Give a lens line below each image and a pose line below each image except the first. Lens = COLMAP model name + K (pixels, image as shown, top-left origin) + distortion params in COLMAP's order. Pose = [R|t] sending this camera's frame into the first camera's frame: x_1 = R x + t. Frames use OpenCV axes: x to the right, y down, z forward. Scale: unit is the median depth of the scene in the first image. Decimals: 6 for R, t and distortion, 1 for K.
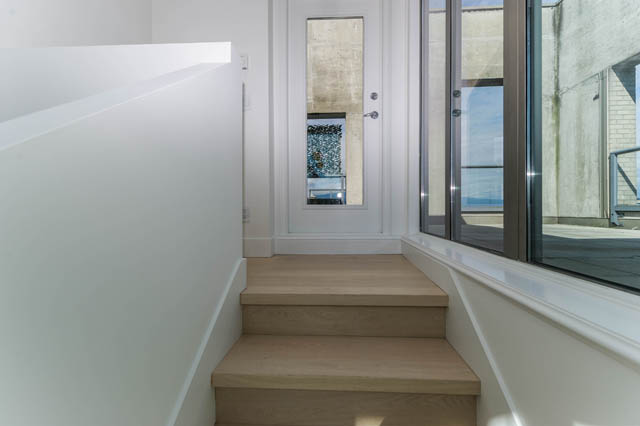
lens RADIAL K [[259.4, 0, 320.5], [0, 259.4, 210.2], [0, 0, 1]] dist [-0.001426, -0.001358]
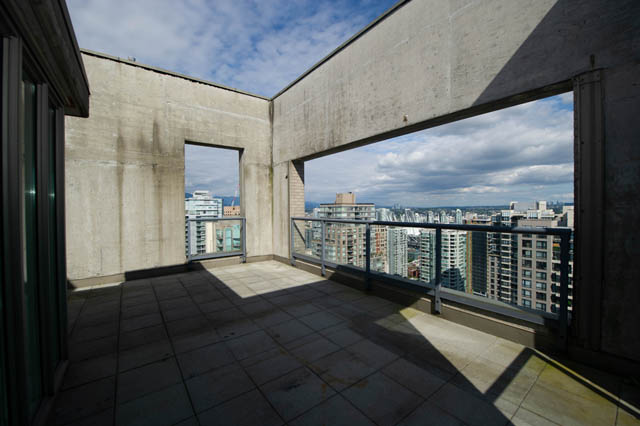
lens RADIAL K [[259.4, 0, 322.0], [0, 259.4, 209.3], [0, 0, 1]] dist [-0.001426, -0.001358]
pose [[0.753669, -0.009073, 0.657191, 0.232544], [0.008412, 0.999956, 0.004157, -0.243364], [-0.657200, 0.002395, 0.753712, -0.234897]]
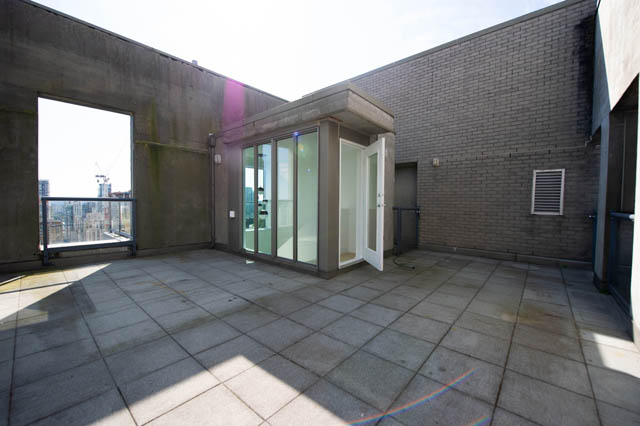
lens RADIAL K [[259.4, 0, 323.8], [0, 259.4, 210.9], [0, 0, 1]] dist [-0.001426, -0.001358]
pose [[-0.595906, 0.029474, -0.802513, 0.870697], [-0.002649, 0.999249, 0.038667, -0.193177], [0.803050, 0.025167, -0.595380, 0.982750]]
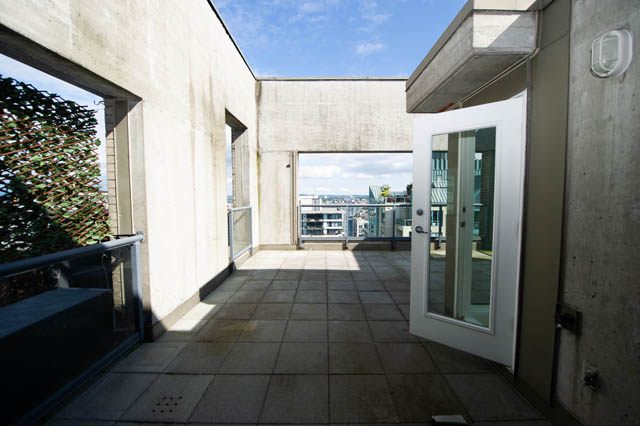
lens RADIAL K [[259.4, 0, 322.0], [0, 259.4, 211.9], [0, 0, 1]] dist [-0.001426, -0.001358]
pose [[-0.059814, -0.058770, 0.996478, -0.455617], [0.001238, 0.998260, 0.058949, -0.243641], [-0.998209, 0.004760, -0.059637, 0.842699]]
